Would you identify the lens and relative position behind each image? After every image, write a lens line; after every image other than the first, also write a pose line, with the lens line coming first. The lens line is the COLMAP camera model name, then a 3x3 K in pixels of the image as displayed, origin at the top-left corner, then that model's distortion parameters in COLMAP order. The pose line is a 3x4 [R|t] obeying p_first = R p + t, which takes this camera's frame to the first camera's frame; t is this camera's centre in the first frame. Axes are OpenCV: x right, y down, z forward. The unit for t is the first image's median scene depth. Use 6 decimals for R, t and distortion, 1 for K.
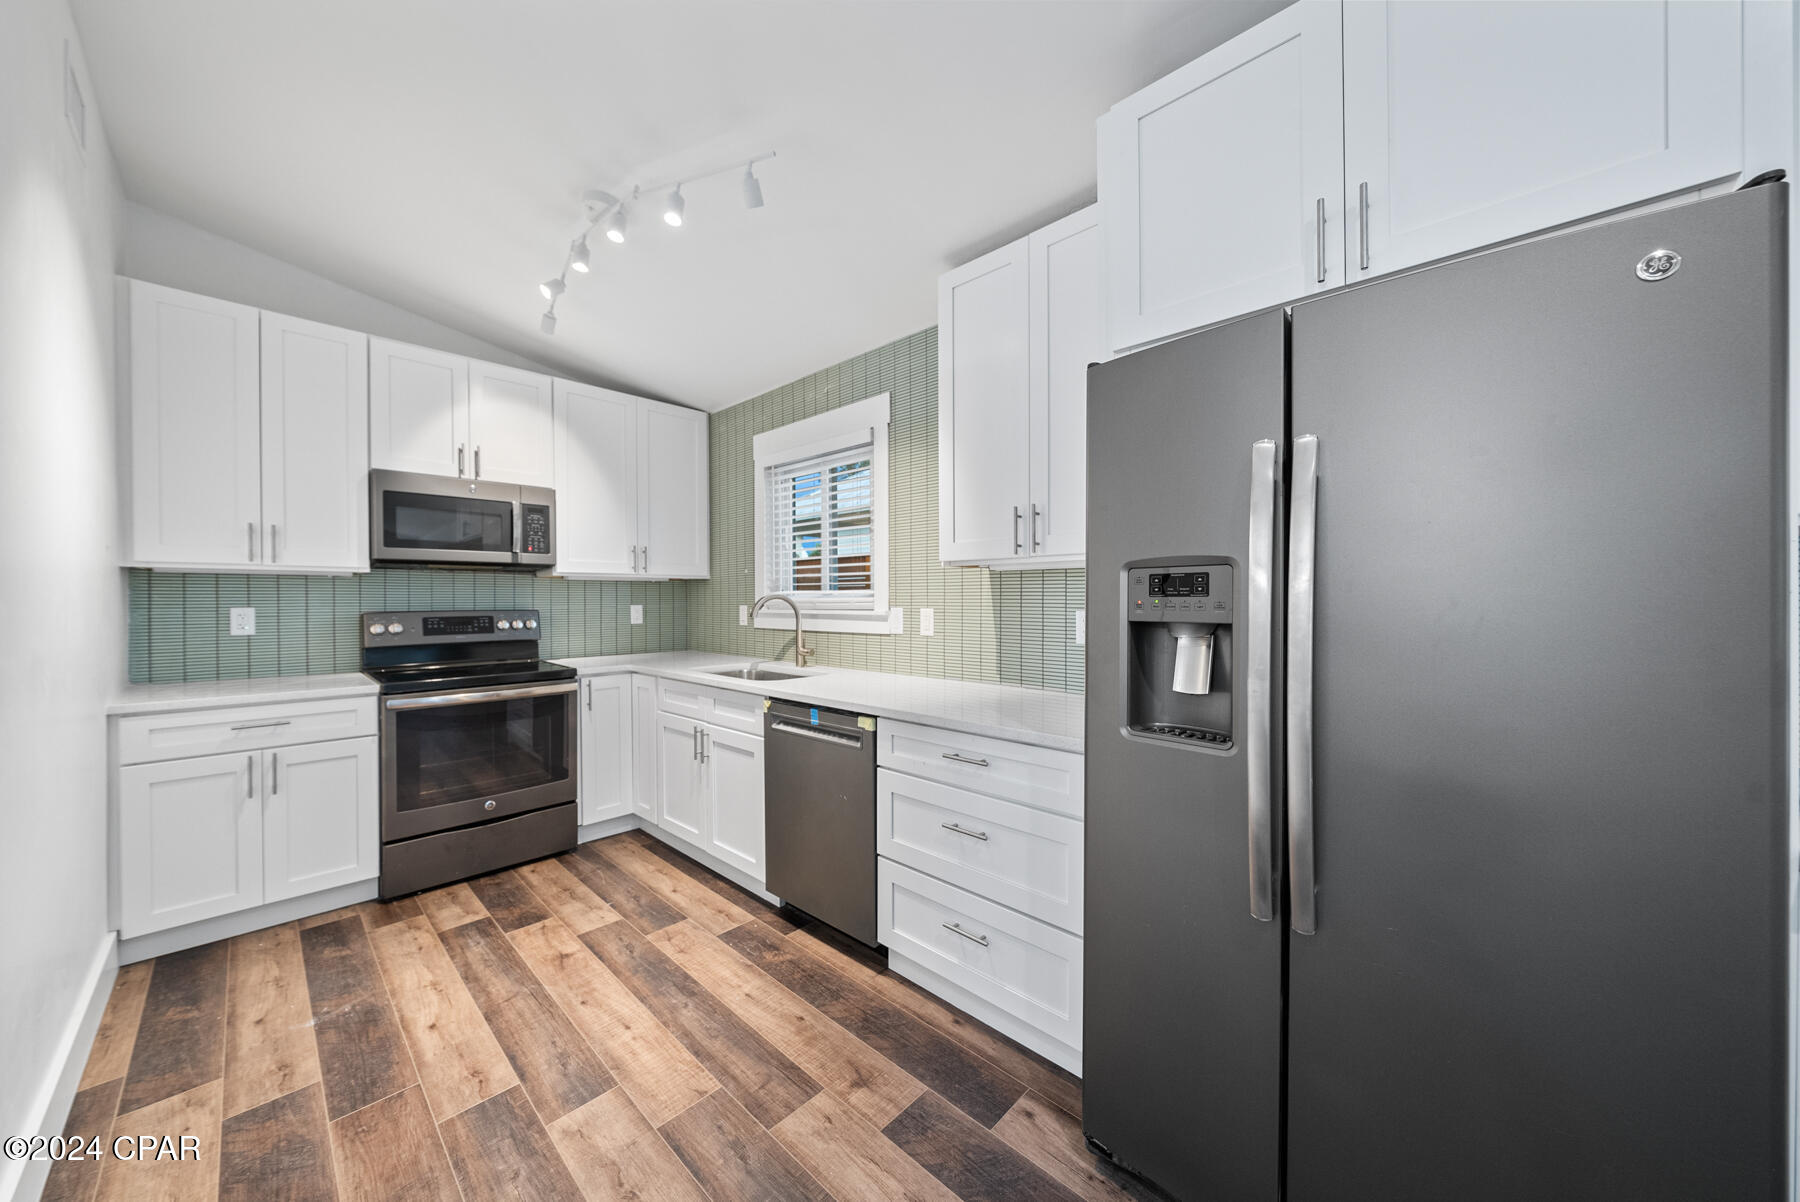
lens RADIAL K [[616.0, 0, 879.4], [0, 616.0, 602.8], [0, 0, 1]] dist [-0.002935, -0.000311]
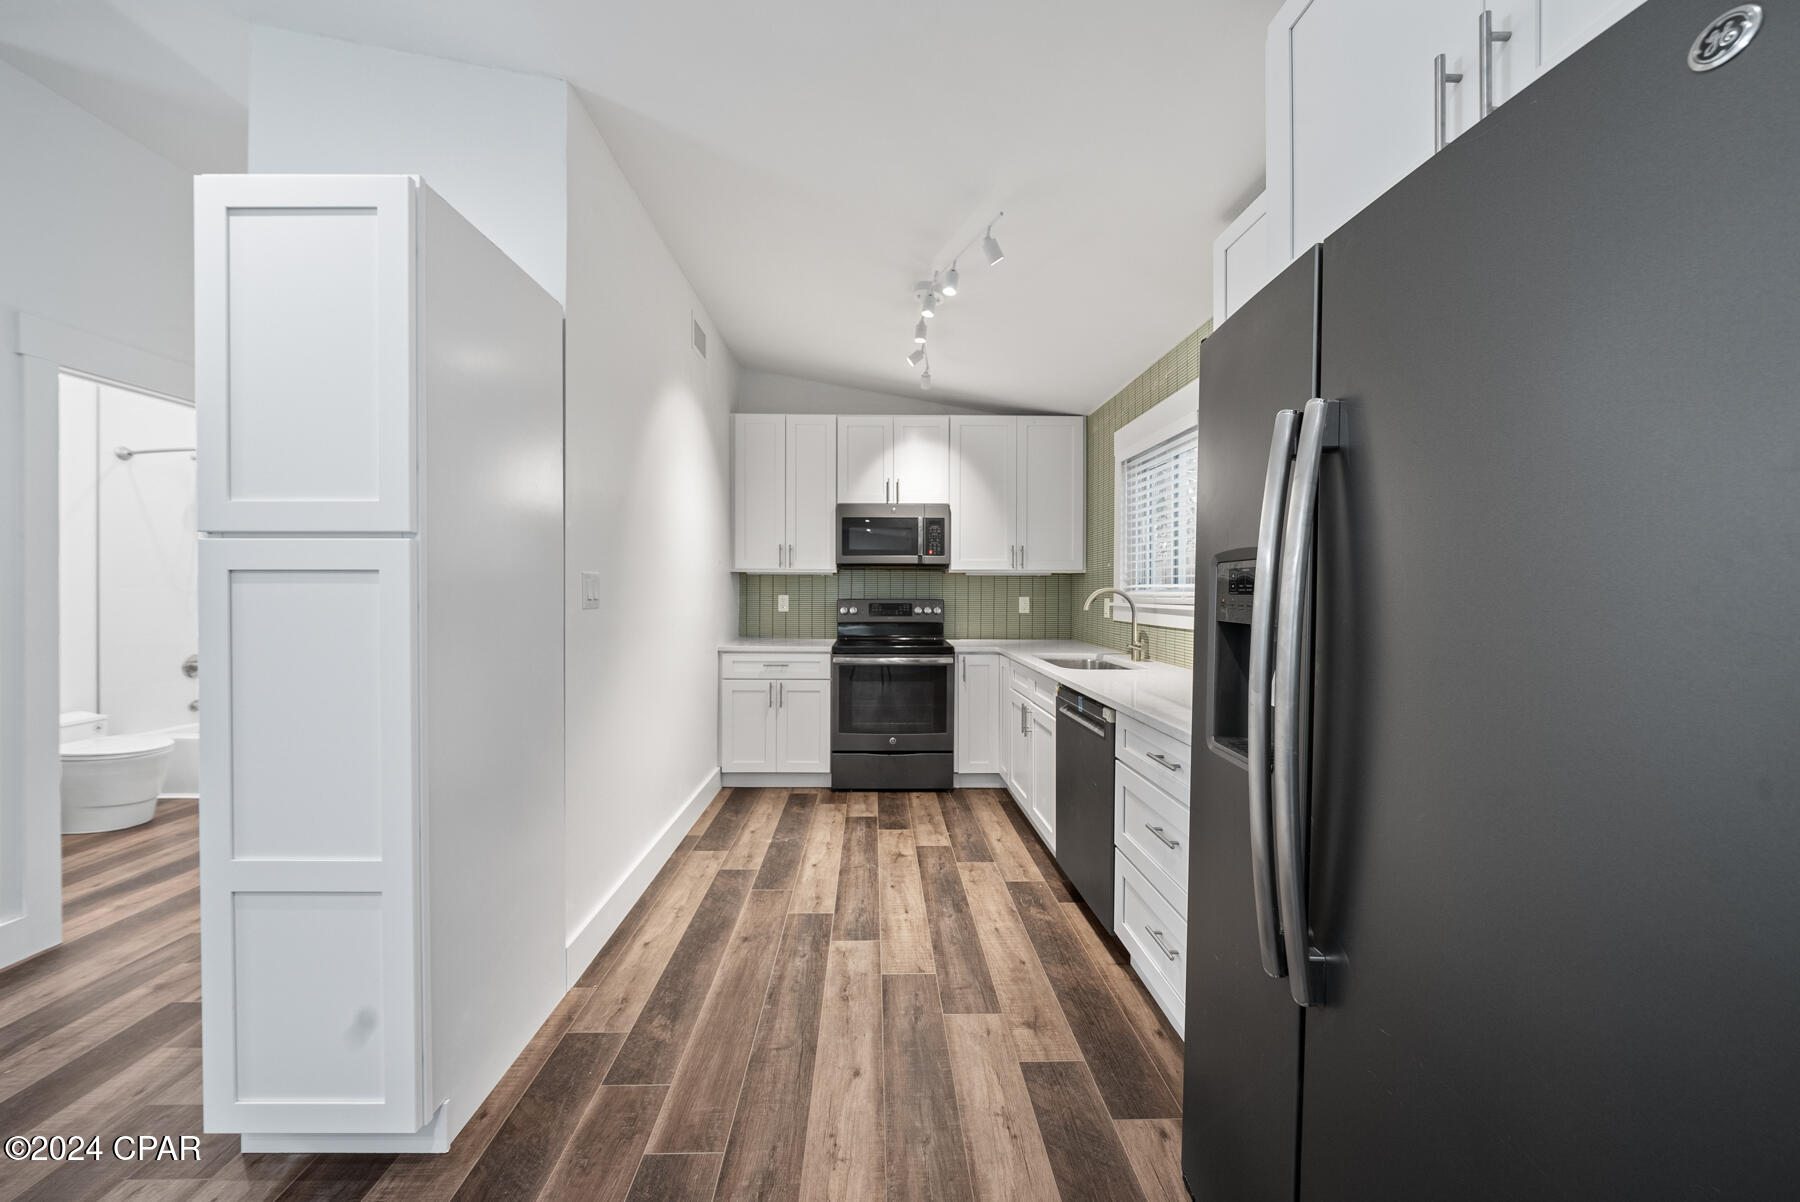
lens RADIAL K [[620.9, 0, 888.5], [0, 620.9, 593.9], [0, 0, 1]] dist [-0.001622, -0.000146]
pose [[0.711849, 0.010048, -0.702261, 0.349148], [-0.010738, 0.999936, 0.003423, -0.003937], [0.702250, 0.005104, 0.711912, 0.005127]]
